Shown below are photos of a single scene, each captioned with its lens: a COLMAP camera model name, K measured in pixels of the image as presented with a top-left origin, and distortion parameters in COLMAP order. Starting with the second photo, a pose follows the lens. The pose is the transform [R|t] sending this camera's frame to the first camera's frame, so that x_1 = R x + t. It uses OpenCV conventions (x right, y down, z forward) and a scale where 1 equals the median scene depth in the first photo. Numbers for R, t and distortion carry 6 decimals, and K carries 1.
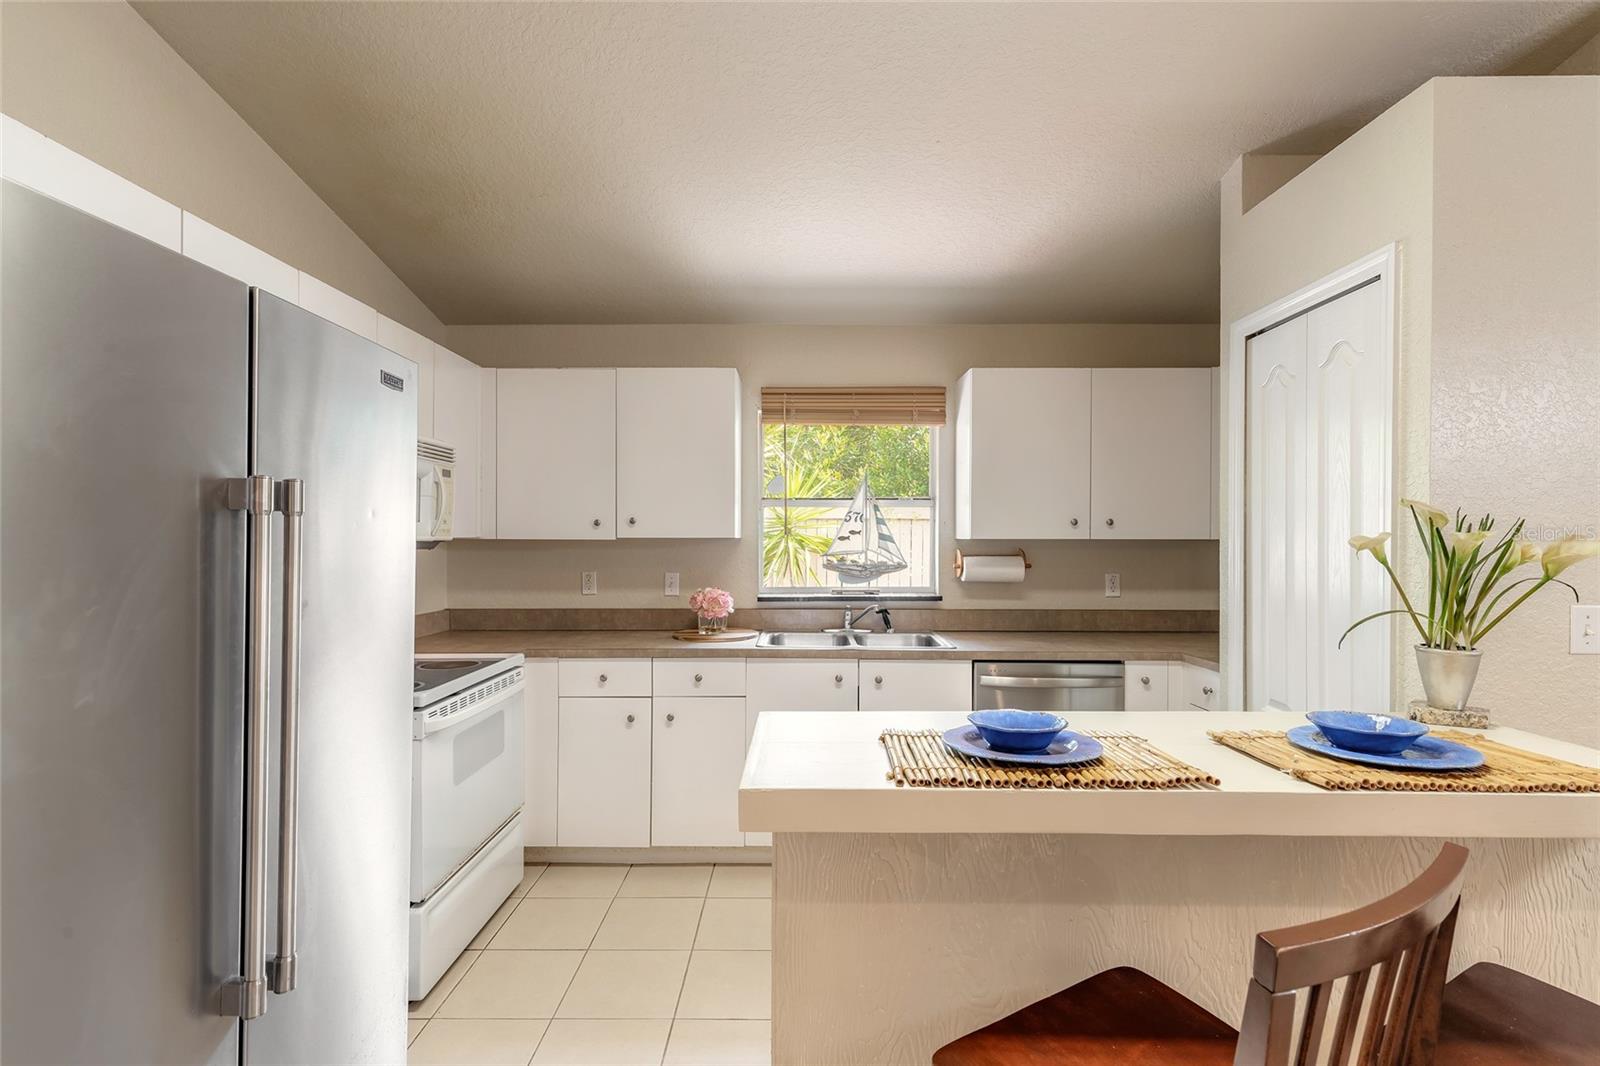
lens RADIAL K [[732.6, 0, 796.8], [0, 732.6, 537.0], [0, 0, 1]] dist [0.013405, 0.000245]
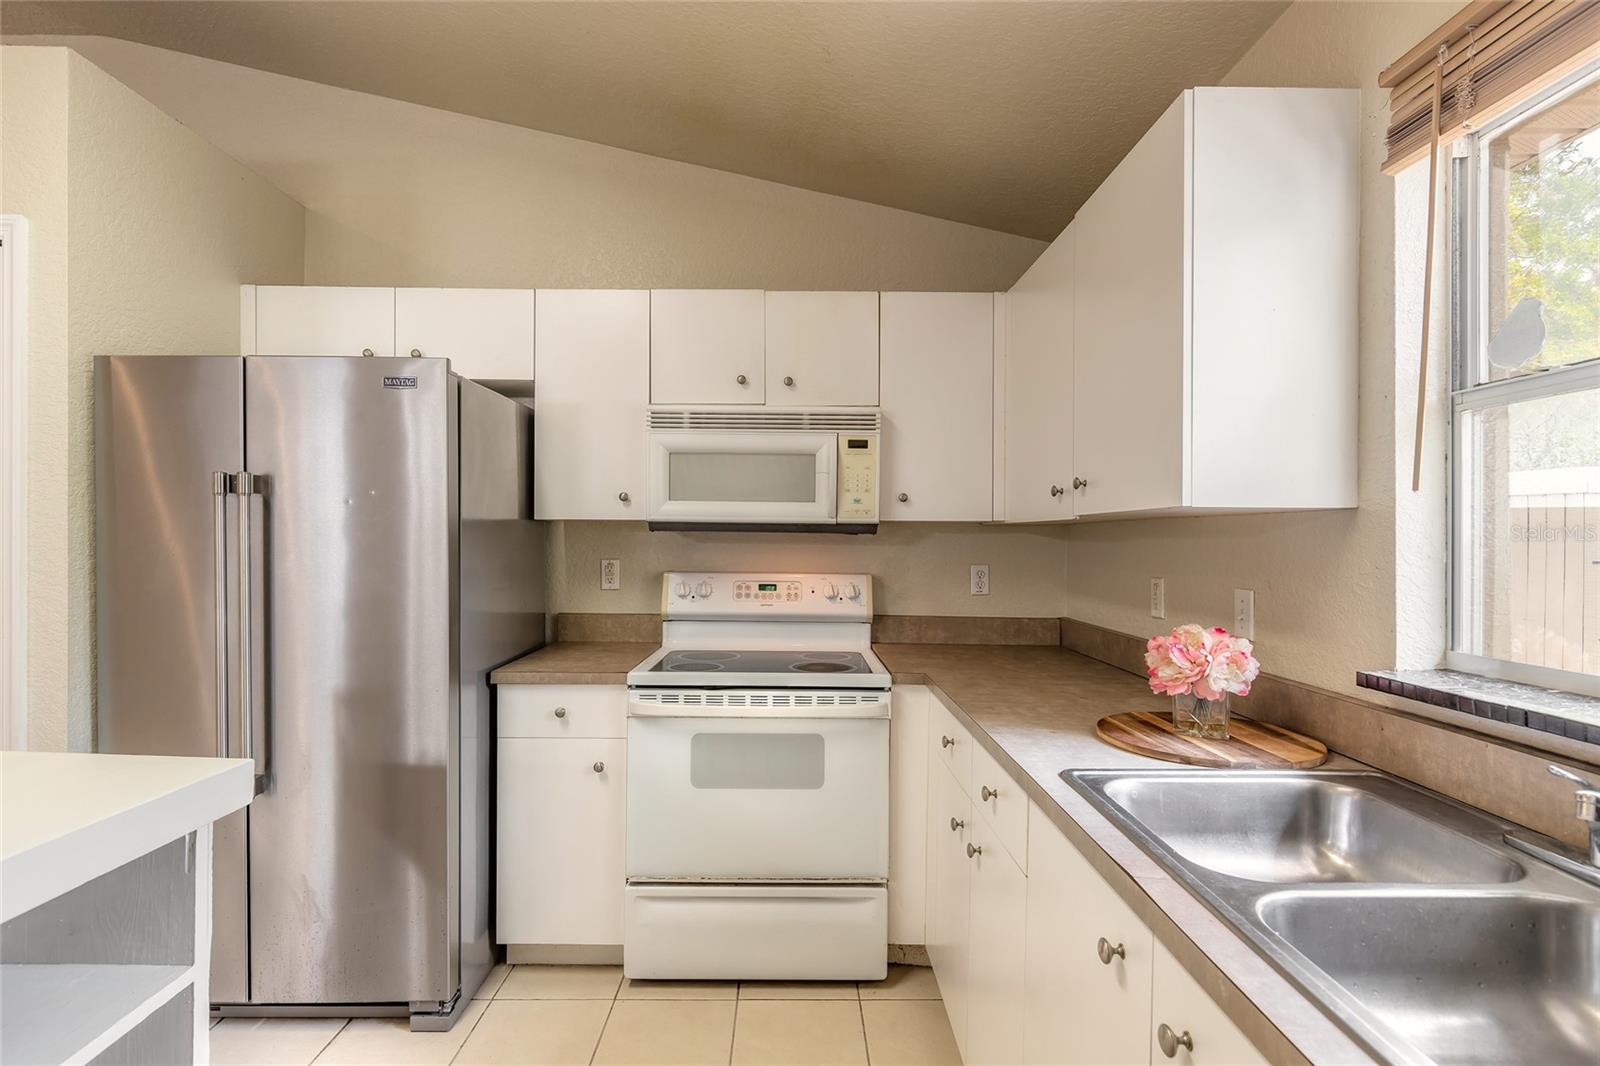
lens RADIAL K [[756.7, 0, 800.0], [0, 756.7, 533.0], [0, 0, 1]] dist [0.001049, -0.000112]
pose [[0.010327, -0.008940, -0.999907, 0.313205], [-0.006061, 0.999941, -0.009003, 0.019241], [0.999928, 0.006153, 0.010272, 0.730340]]
